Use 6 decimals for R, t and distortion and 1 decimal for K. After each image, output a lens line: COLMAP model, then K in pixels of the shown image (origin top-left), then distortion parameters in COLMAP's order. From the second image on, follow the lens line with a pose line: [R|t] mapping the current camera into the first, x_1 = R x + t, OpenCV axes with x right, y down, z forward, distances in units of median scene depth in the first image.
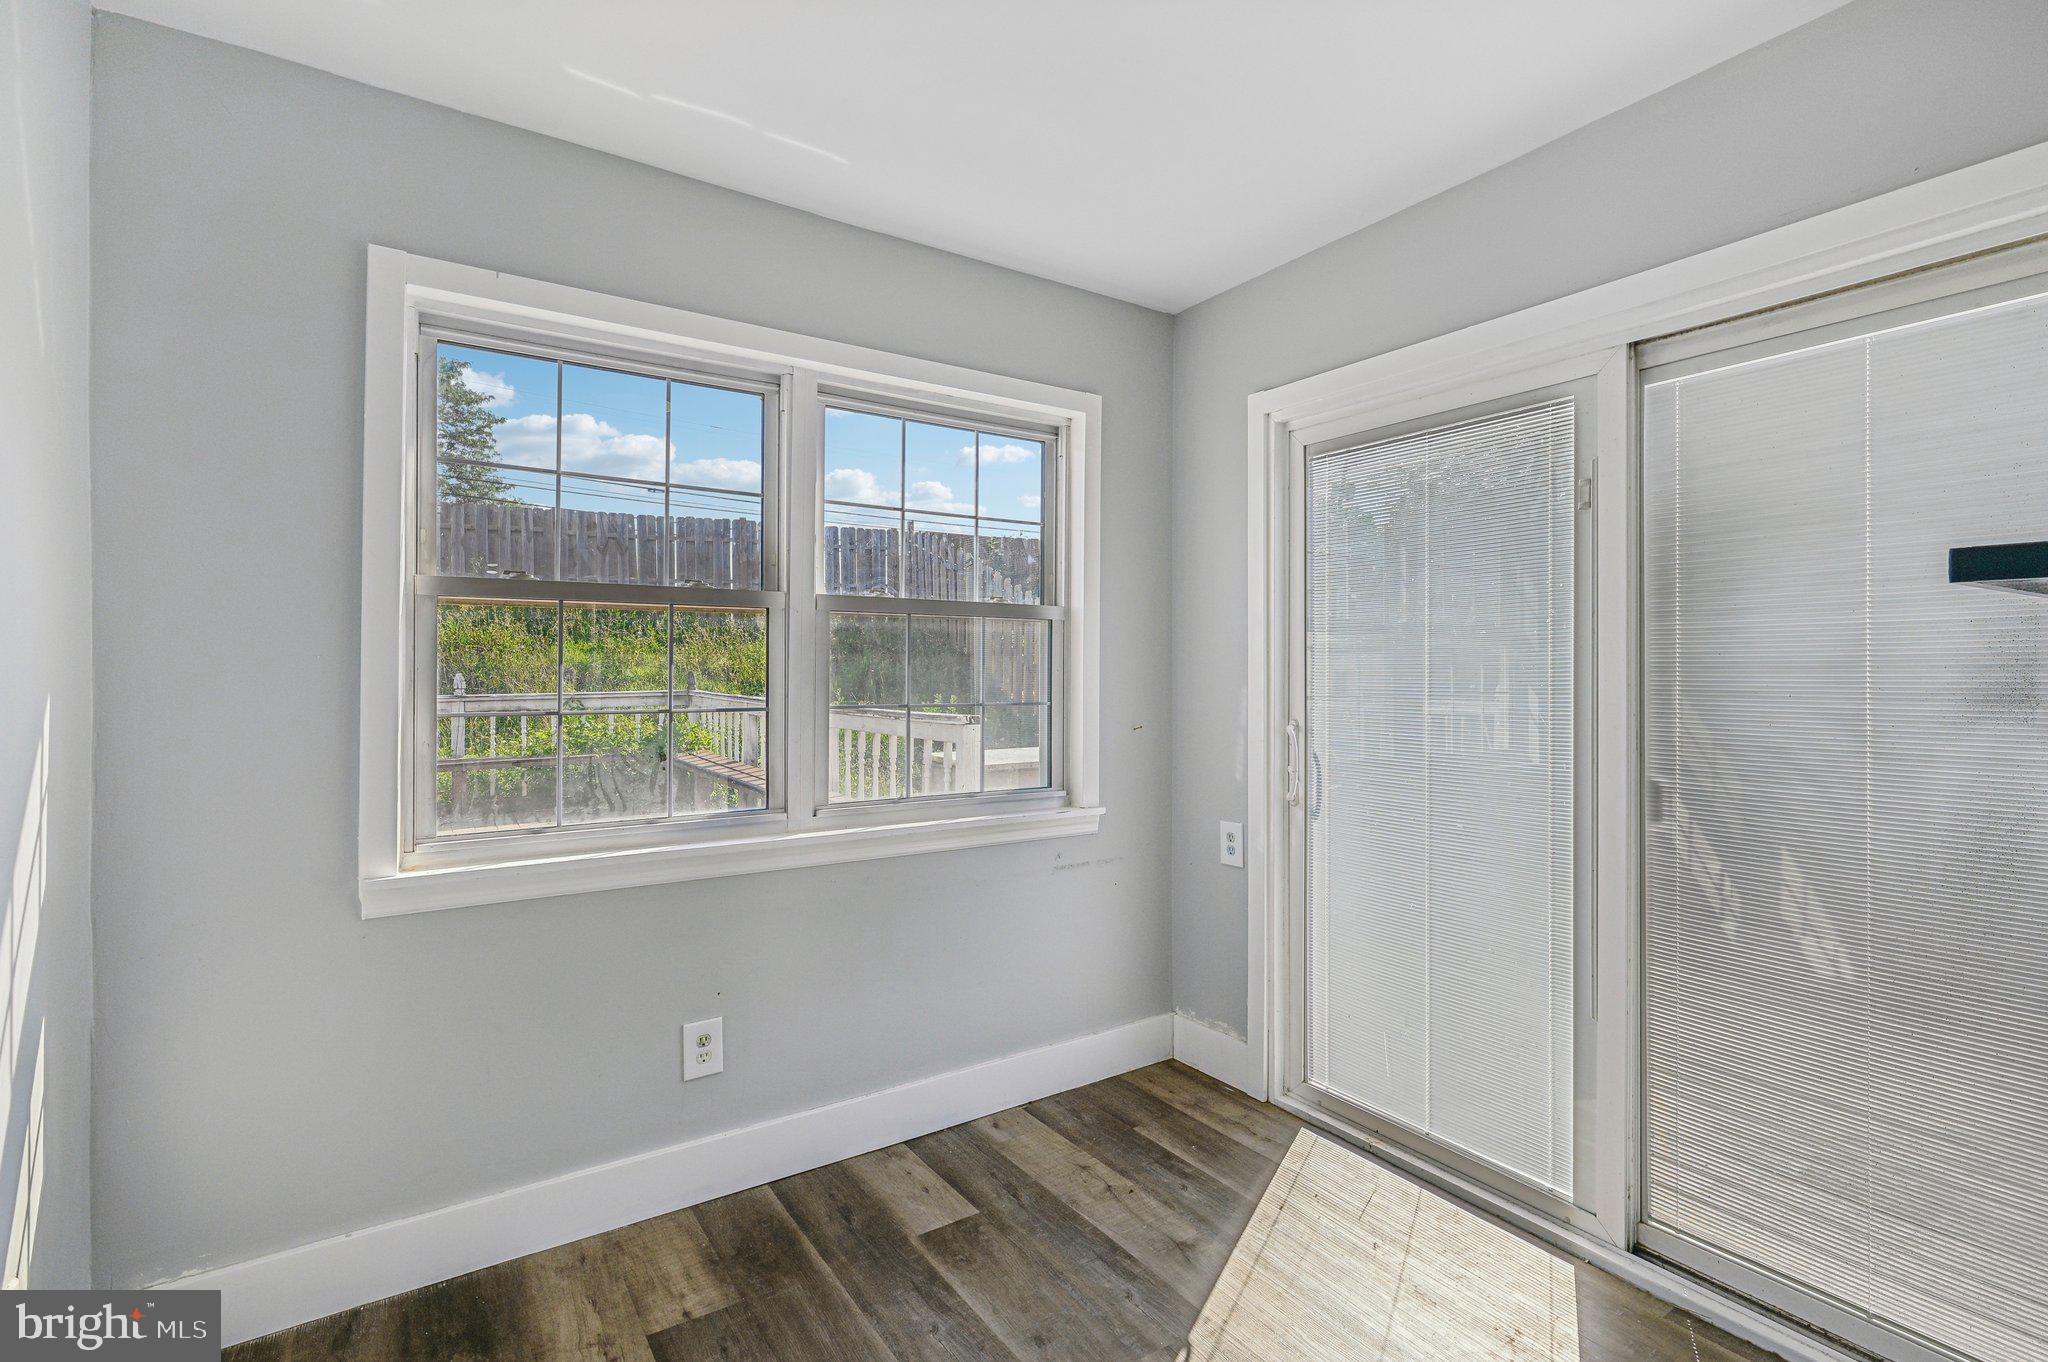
lens RADIAL K [[946.6, 0, 1024.7], [0, 946.6, 668.4], [0, 0, 1]] dist [-0.000998, -0.000164]
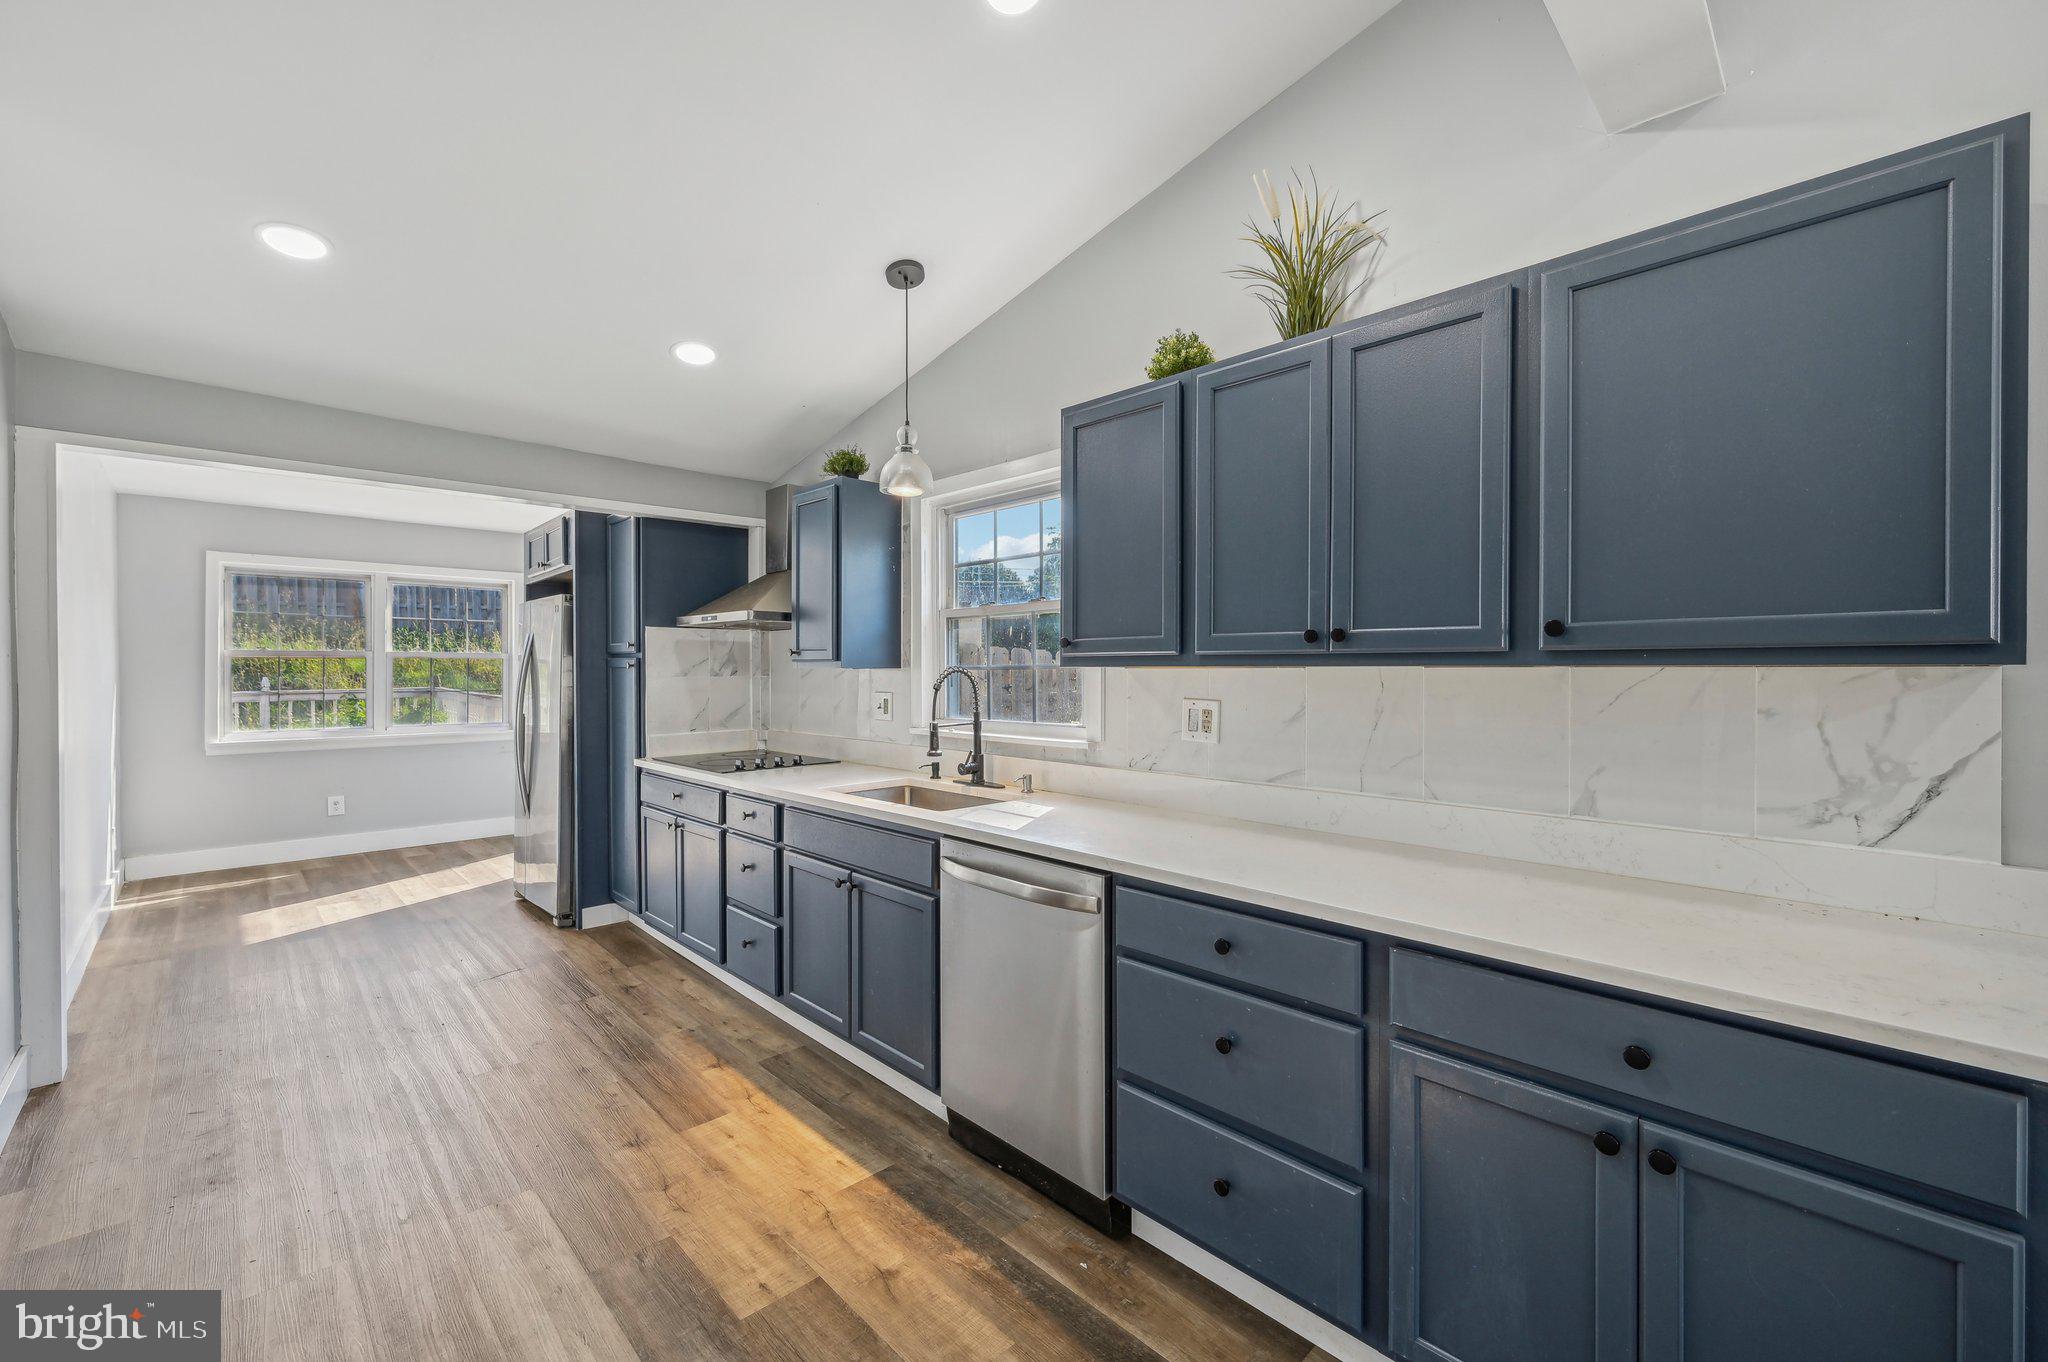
lens RADIAL K [[832.5, 0, 1027.7], [0, 832.5, 673.2], [0, 0, 1]] dist [0.000349, 0.000023]
pose [[0.983482, -0.000615, 0.181005, 1.339308], [-0.000527, 0.999980, 0.006258, -0.035364], [-0.181006, -0.006250, 0.983462, -1.991622]]
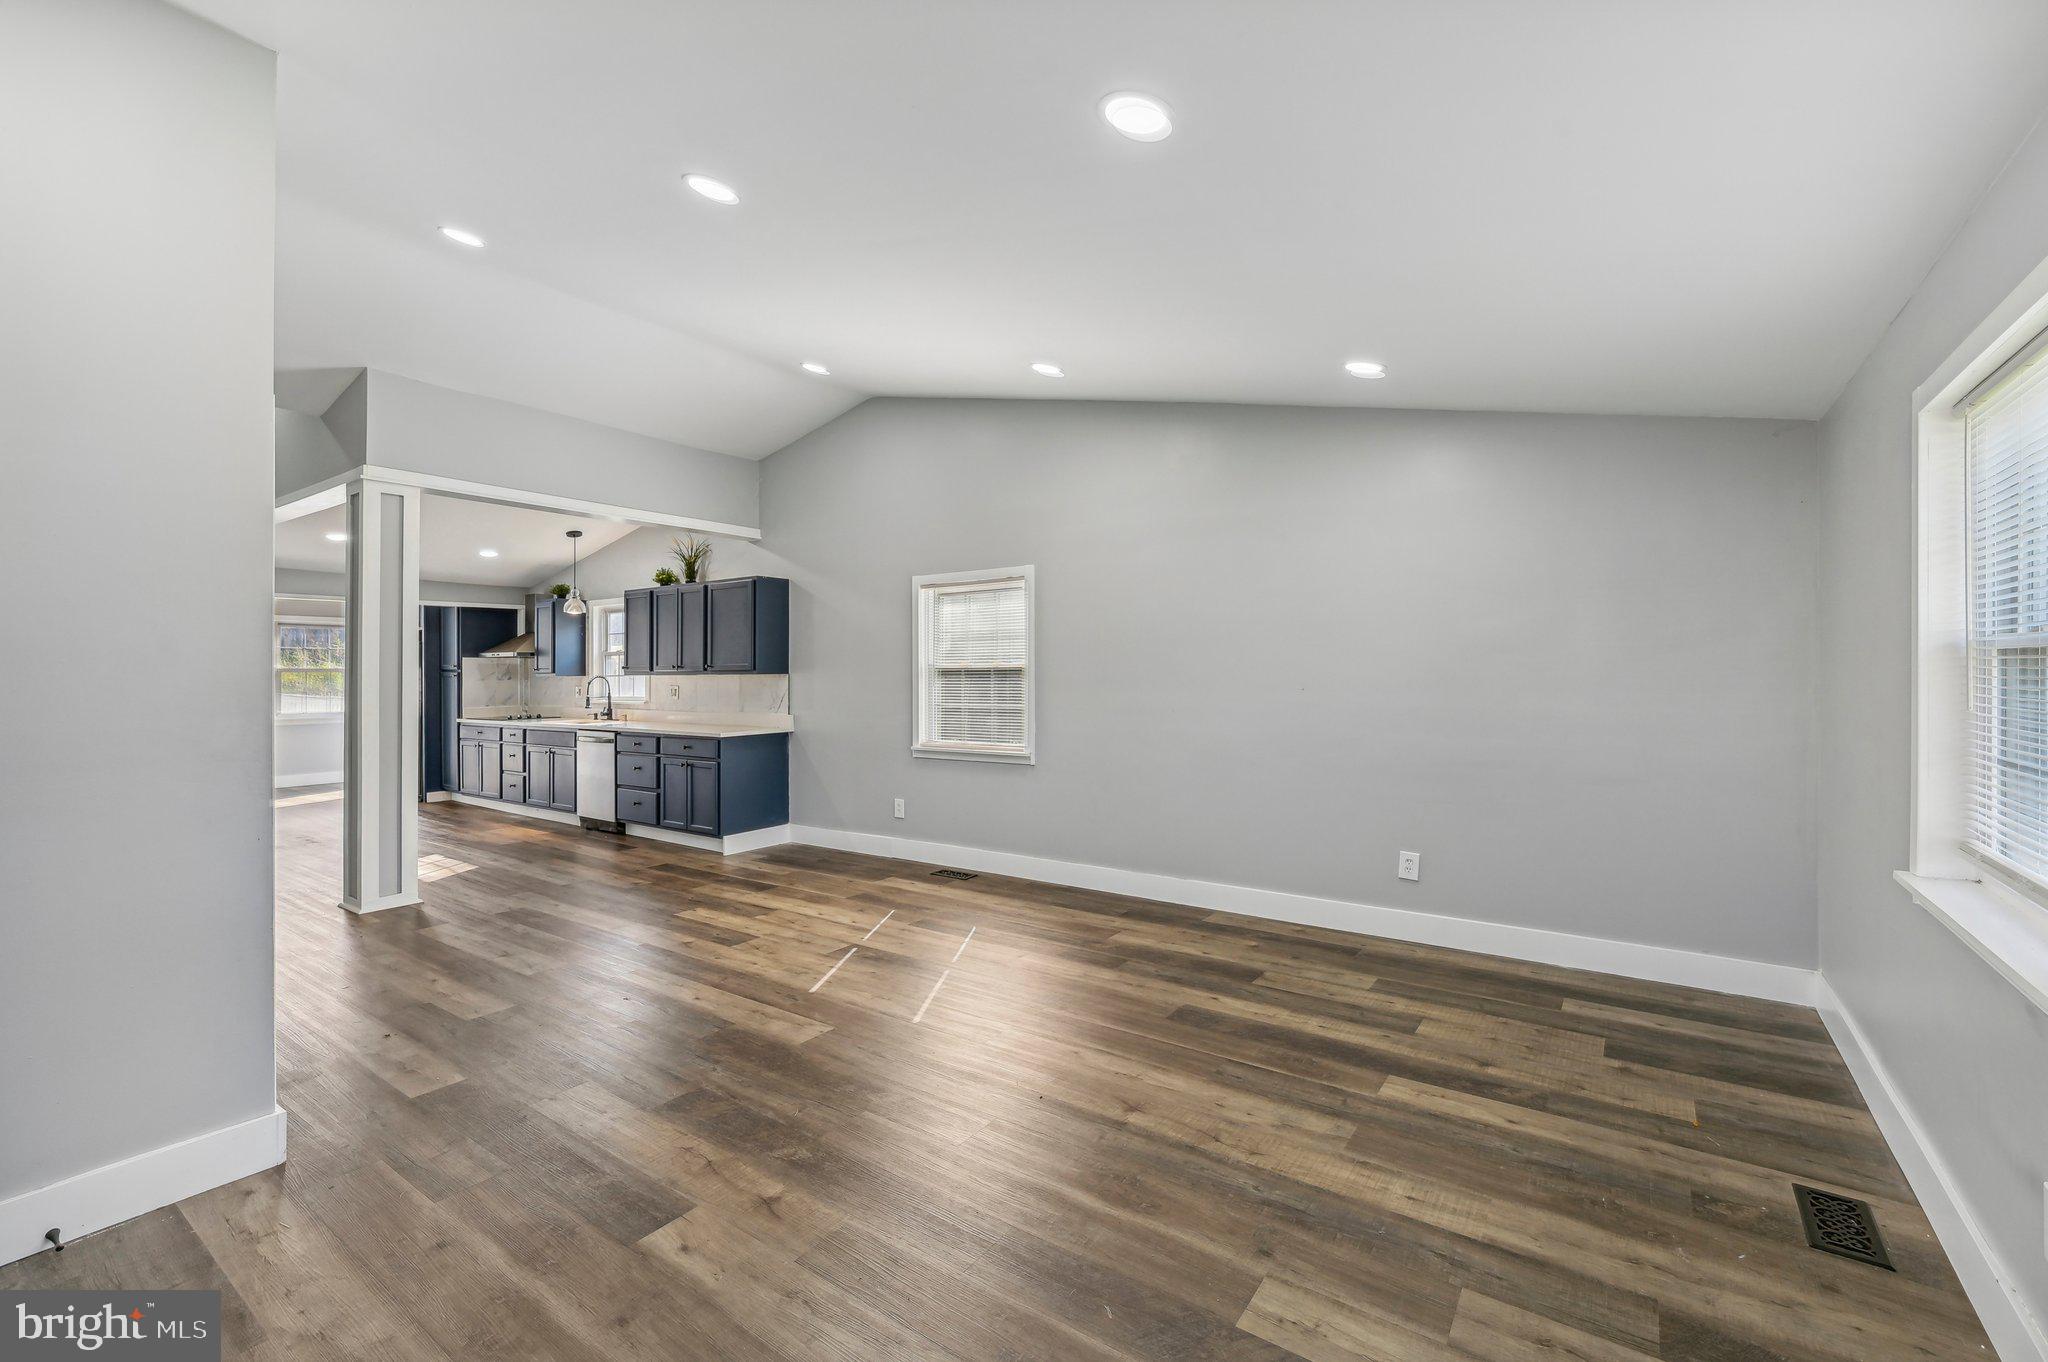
lens RADIAL K [[835.1, 0, 1066.9], [0, 835.1, 675.1], [0, 0, 1]] dist [-0.000691, -0.000039]
pose [[0.919070, -0.002111, 0.394088, 1.868824], [0.003636, 0.999989, -0.003124, -0.019917], [-0.394077, 0.004304, 0.919067, -4.561050]]
